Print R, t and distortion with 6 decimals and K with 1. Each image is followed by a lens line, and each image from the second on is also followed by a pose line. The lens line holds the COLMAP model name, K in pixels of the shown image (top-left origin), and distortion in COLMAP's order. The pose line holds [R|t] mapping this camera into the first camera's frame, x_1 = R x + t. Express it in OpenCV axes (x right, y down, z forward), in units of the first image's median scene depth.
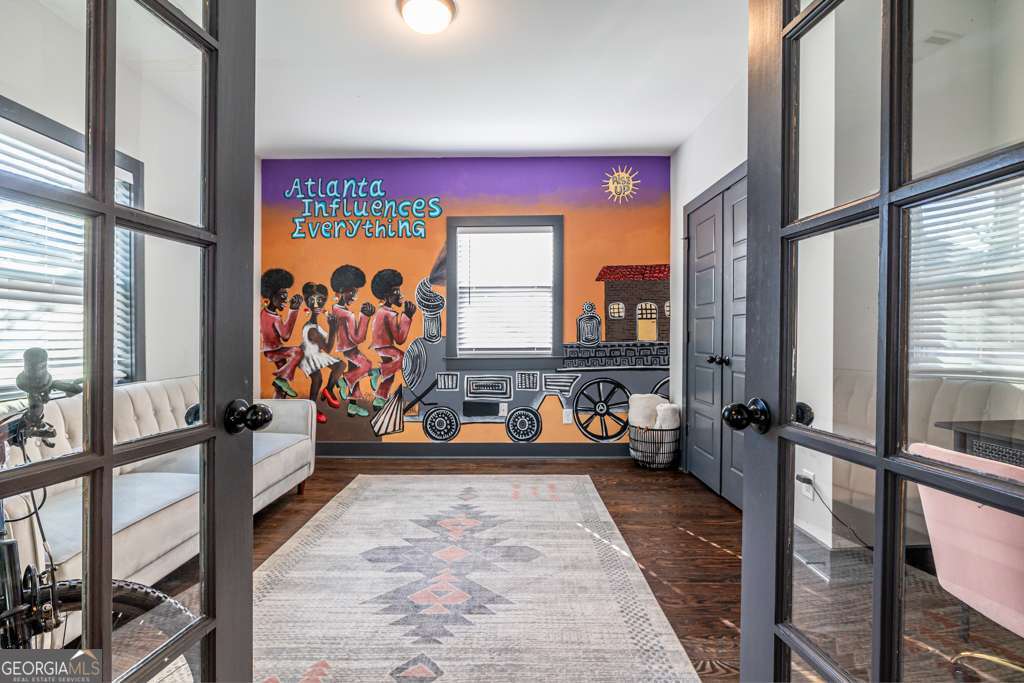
lens RADIAL K [[494.7, 0, 512.0], [0, 494.7, 341.5], [0, 0, 1]] dist [-0.003735, -0.000230]
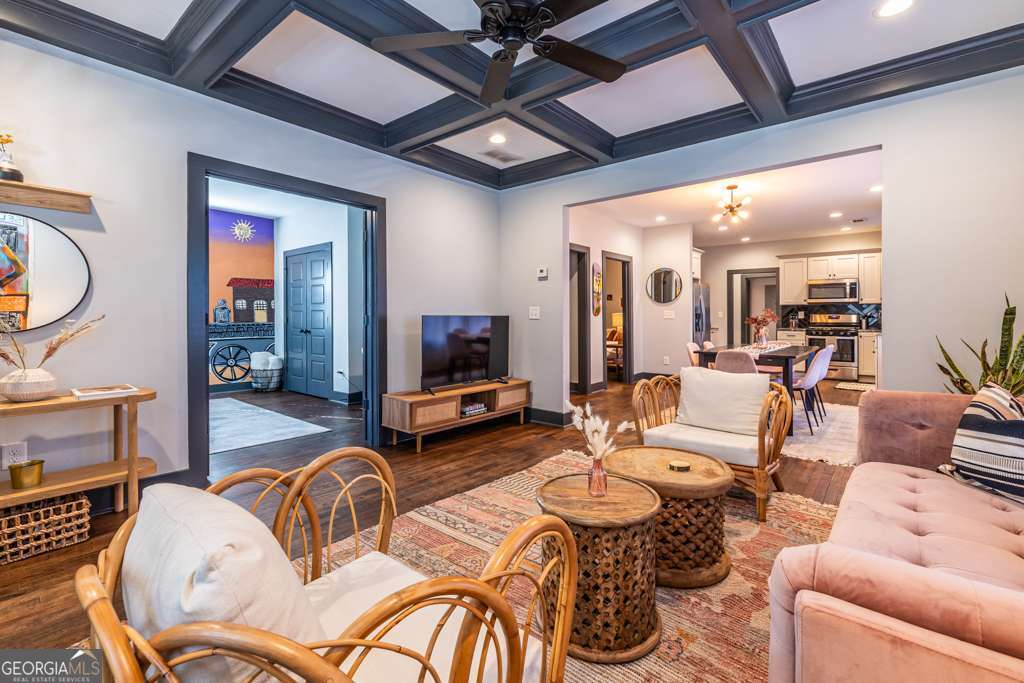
lens RADIAL K [[436.3, 0, 514.2], [0, 436.3, 330.2], [0, 0, 1]] dist [0.002014, -0.000033]
pose [[0.640011, -0.016703, 0.768184, -0.342036], [0.005434, 0.999837, 0.017212, 0.005597], [-0.768347, -0.006842, 0.639997, -0.684632]]
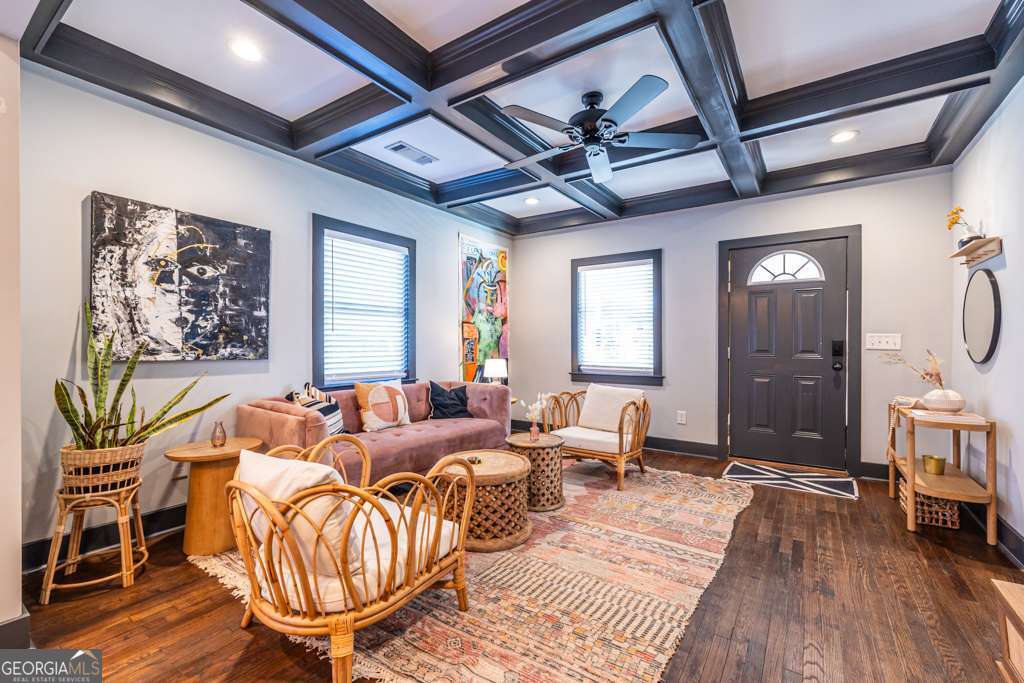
lens RADIAL K [[436.9, 0, 511.7], [0, 436.9, 345.1], [0, 0, 1]] dist [0.001902, 0.000185]
pose [[-0.552325, 0.003998, -0.833619, 0.554297], [-0.005382, 0.999951, 0.008362, -0.012865], [0.833611, 0.009105, -0.552276, -0.164956]]
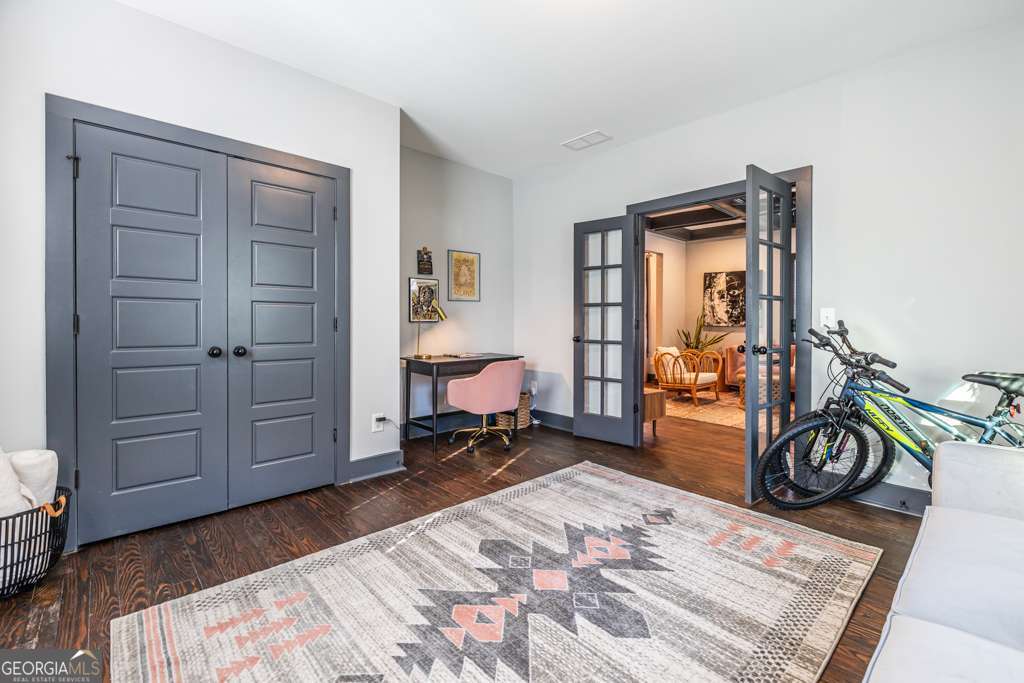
lens RADIAL K [[468.0, 0, 504.3], [0, 468.0, 325.1], [0, 0, 1]] dist [0.002098, 0.000070]
pose [[-0.687275, -0.003674, 0.726388, -0.368280], [0.004409, 0.999948, 0.009229, -0.008078], [-0.726384, 0.009545, -0.687223, 0.910710]]
